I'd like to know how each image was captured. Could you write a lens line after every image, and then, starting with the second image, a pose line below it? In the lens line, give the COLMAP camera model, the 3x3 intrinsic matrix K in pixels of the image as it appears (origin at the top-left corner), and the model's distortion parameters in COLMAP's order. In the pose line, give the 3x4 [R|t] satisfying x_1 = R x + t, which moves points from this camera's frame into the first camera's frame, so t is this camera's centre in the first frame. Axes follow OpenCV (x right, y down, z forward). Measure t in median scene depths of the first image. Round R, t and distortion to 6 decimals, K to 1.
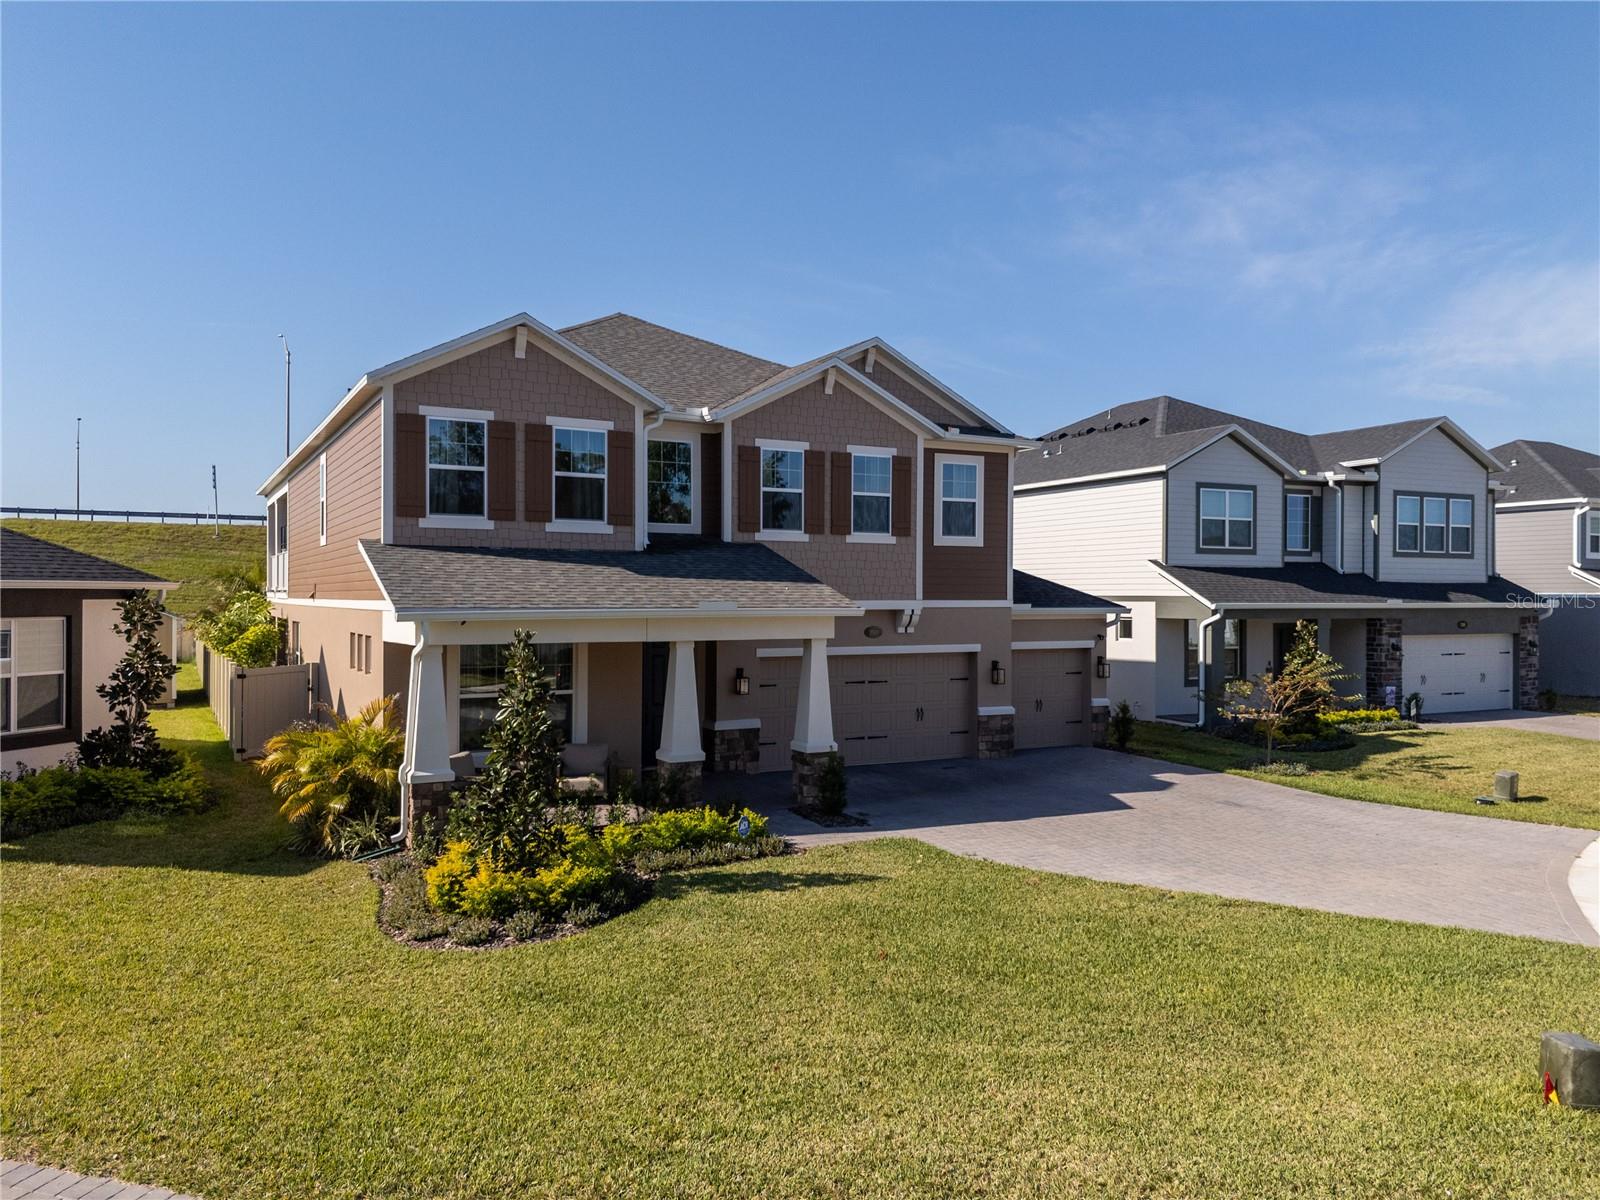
lens RADIAL K [[1187.0, 0, 822.9], [0, 1187.0, 591.0], [0, 0, 1]] dist [0.059635, -0.052076]
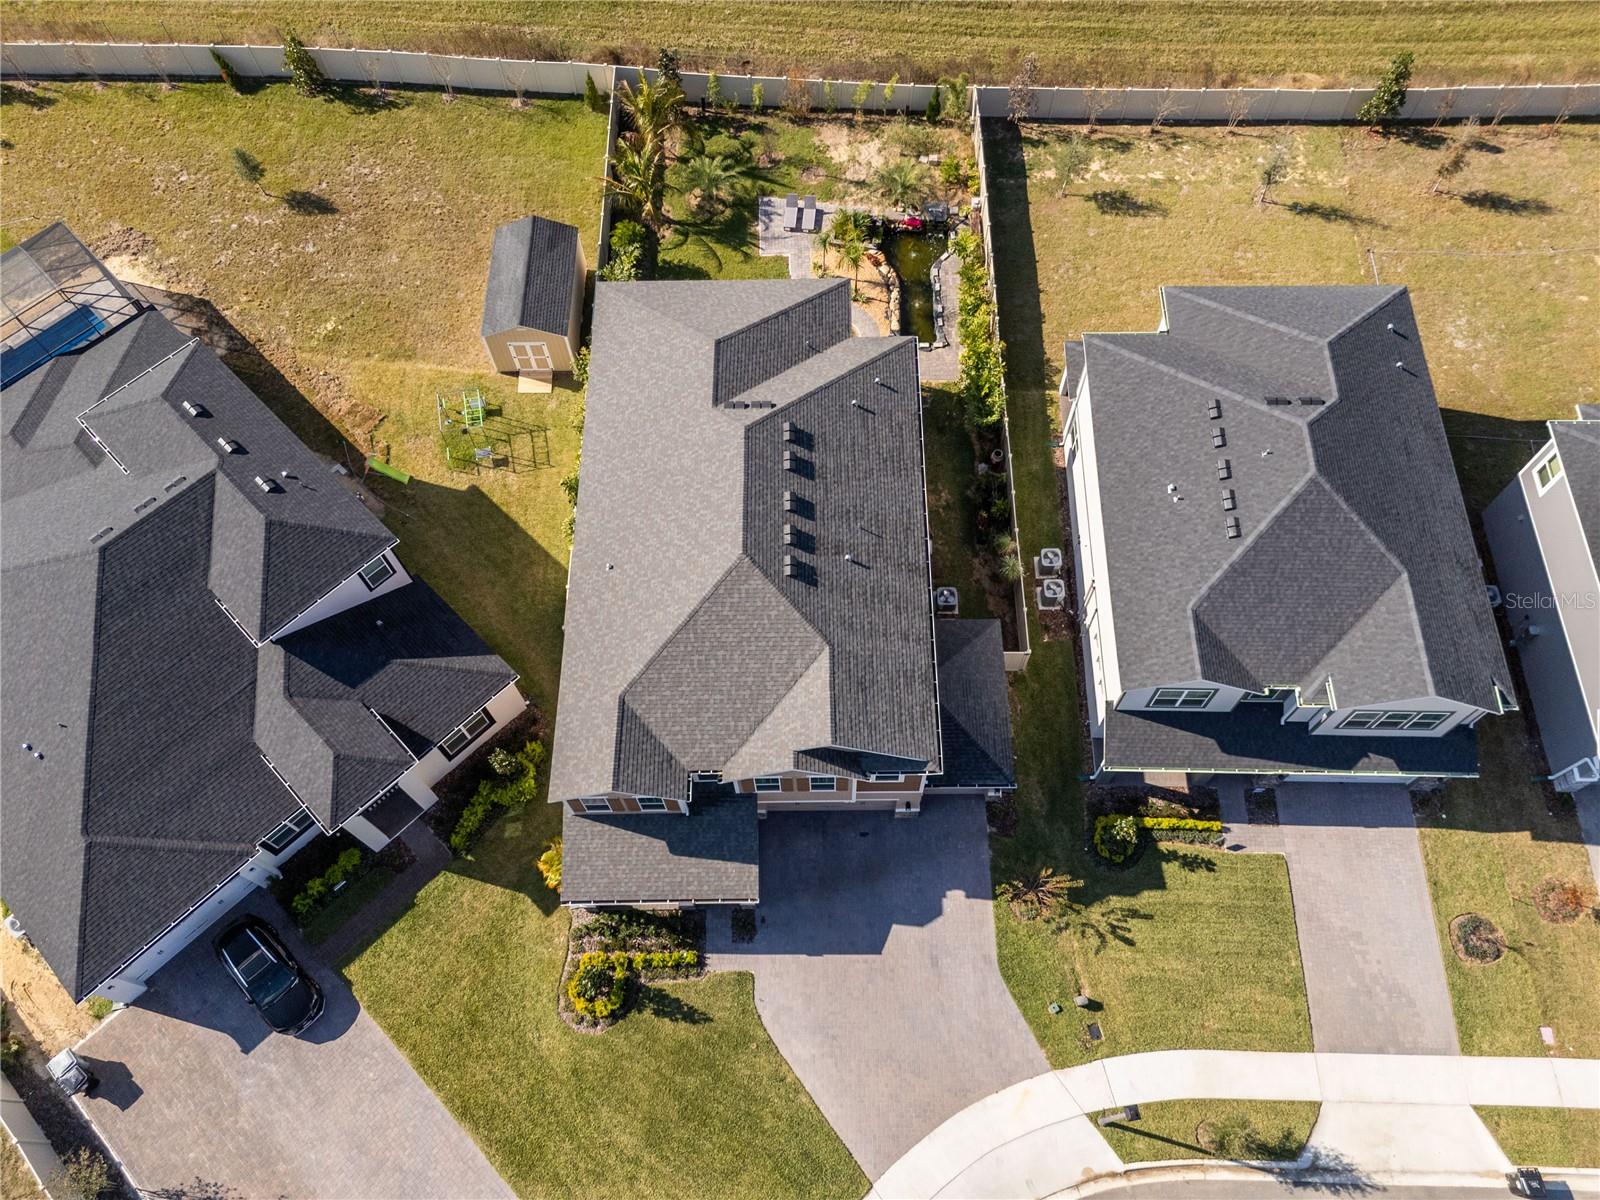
lens RADIAL K [[1187.0, 0, 805.5], [0, 1187.0, 597.8], [0, 0, 1]] dist [0.059635, -0.052076]
pose [[0.879207, 0.416467, -0.231410, 0.342124], [0.018148, 0.456079, 0.889754, -1.939864], [0.476094, -0.786478, 0.393430, 0.517644]]
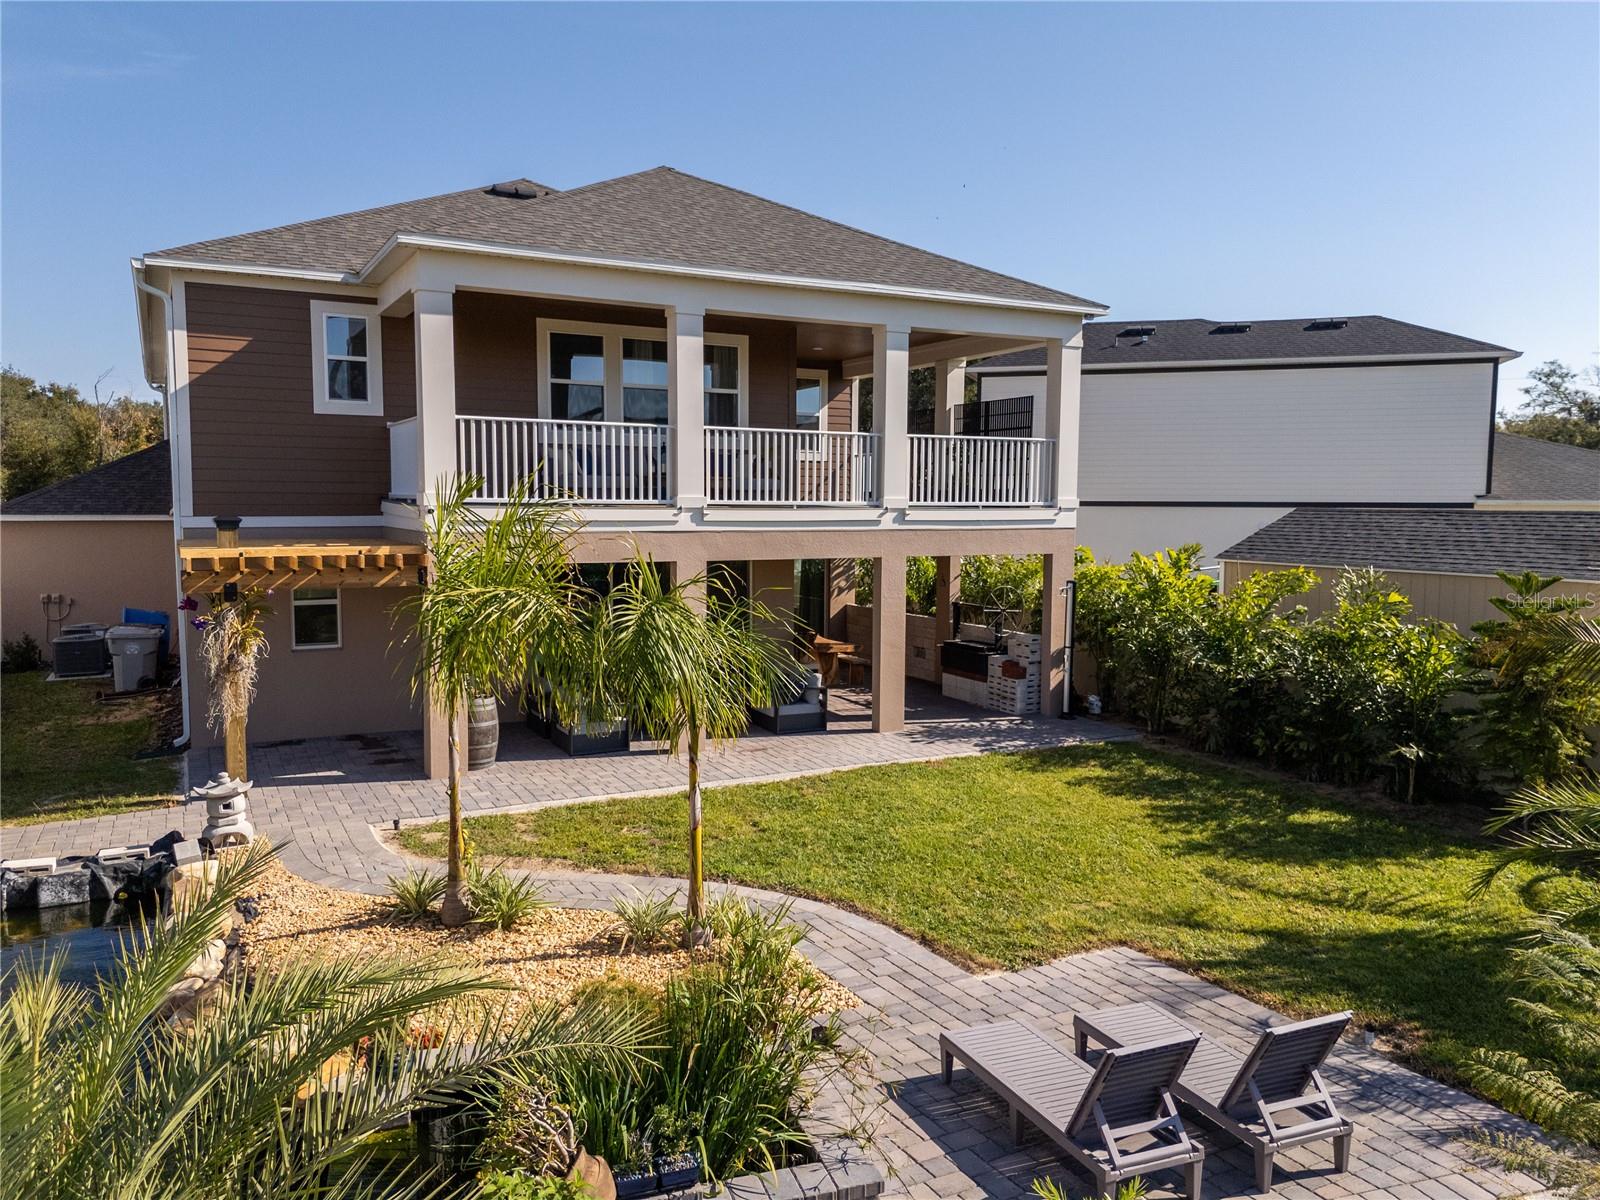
lens RADIAL K [[1187.0, 0, 802.5], [0, 1187.0, 602.3], [0, 0, 1]] dist [0.059635, -0.052076]
pose [[-0.999916, -0.005325, 0.011796, -0.600785], [-0.004210, 0.995689, 0.092662, -0.022493], [-0.012239, 0.092605, -0.995628, 2.605565]]
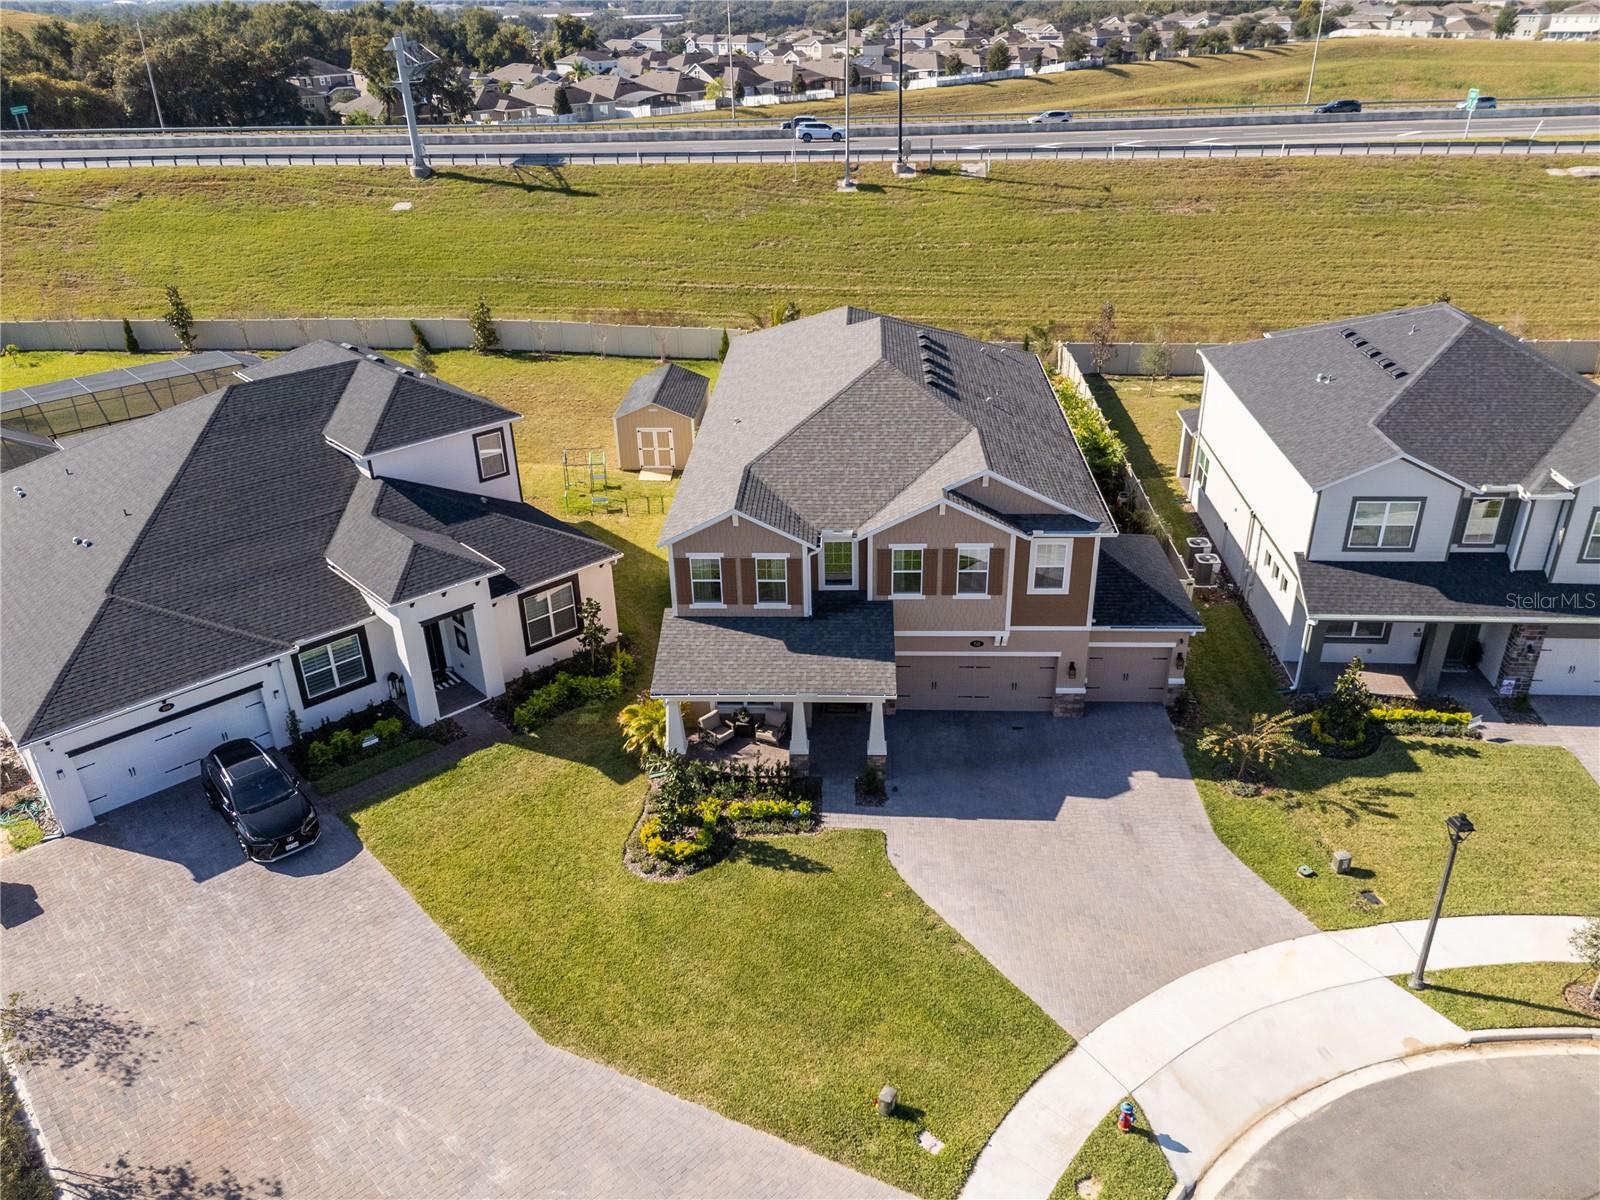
lens RADIAL K [[1187.0, 0, 807.9], [0, 1187.0, 596.5], [0, 0, 1]] dist [0.059635, -0.052076]
pose [[0.854704, 0.217026, -0.471572, 0.628584], [0.022089, 0.892387, 0.450729, -0.798045], [0.518645, -0.395657, 0.757933, -0.315256]]
